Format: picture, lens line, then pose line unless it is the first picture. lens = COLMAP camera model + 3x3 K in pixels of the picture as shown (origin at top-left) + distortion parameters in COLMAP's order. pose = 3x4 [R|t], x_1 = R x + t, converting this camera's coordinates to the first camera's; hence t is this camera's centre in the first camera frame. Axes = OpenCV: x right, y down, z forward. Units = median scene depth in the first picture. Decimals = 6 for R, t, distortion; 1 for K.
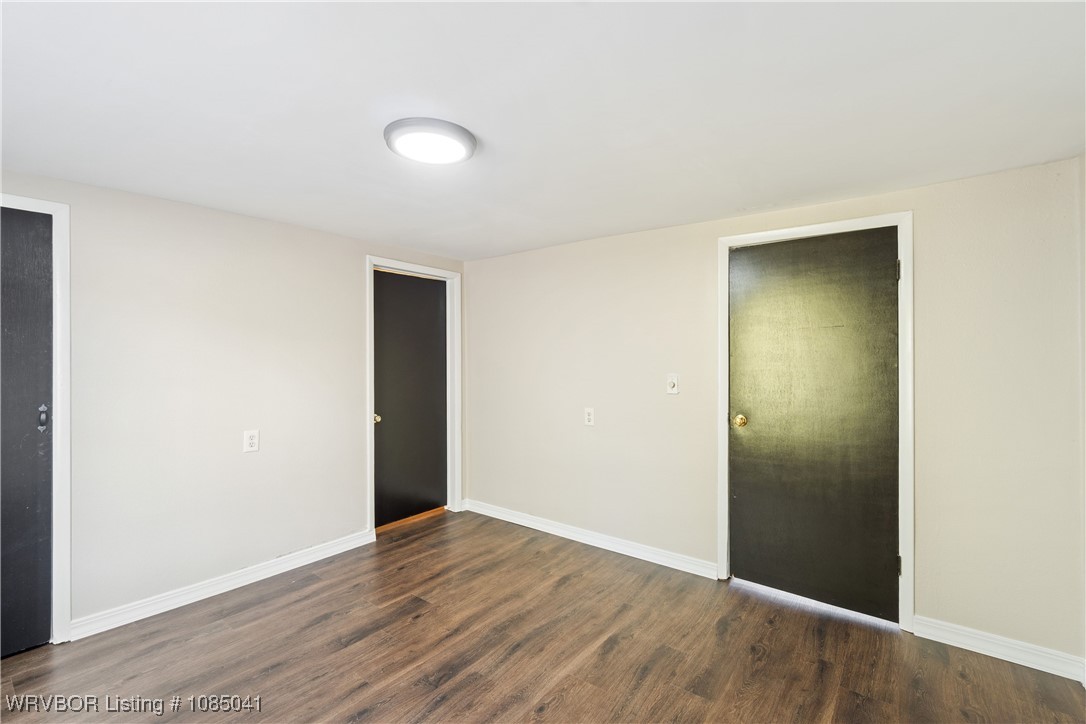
lens RADIAL K [[470.6, 0, 546.6], [0, 470.6, 365.1], [0, 0, 1]] dist [0.003820, 0.000875]
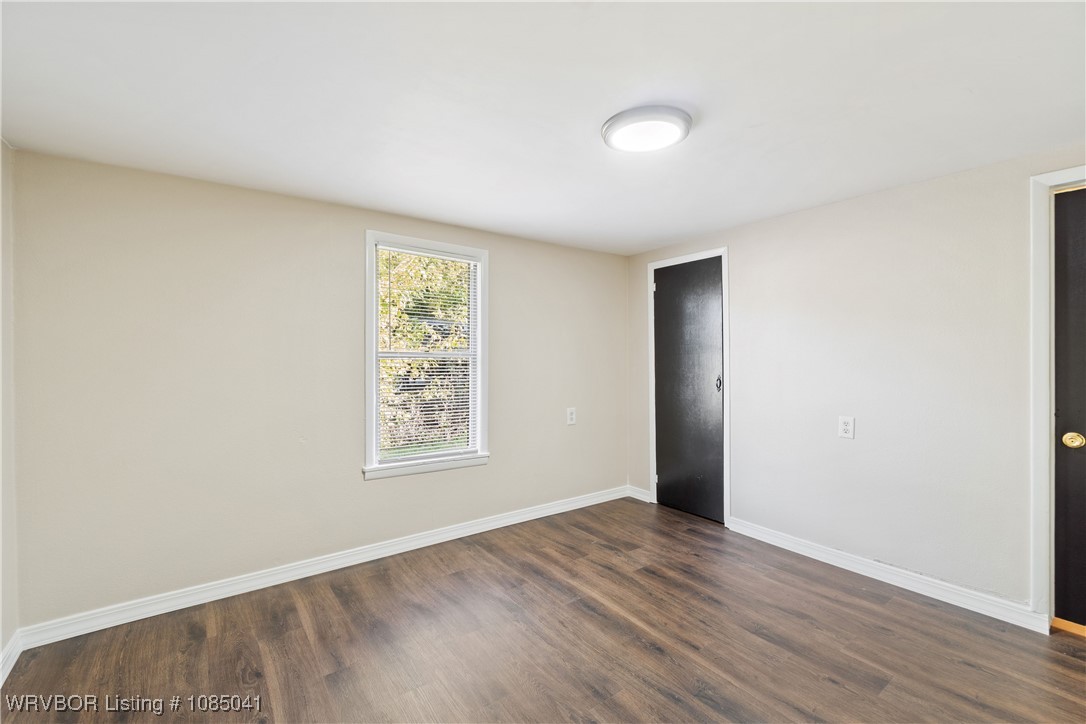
lens RADIAL K [[470.6, 0, 546.6], [0, 470.6, 354.1], [0, 0, 1]] dist [0.003820, 0.000875]
pose [[-0.264405, 0.004797, -0.964400, 0.549890], [-0.001408, 0.999985, 0.005360, 0.002461], [0.964411, 0.002775, -0.264394, 0.713415]]
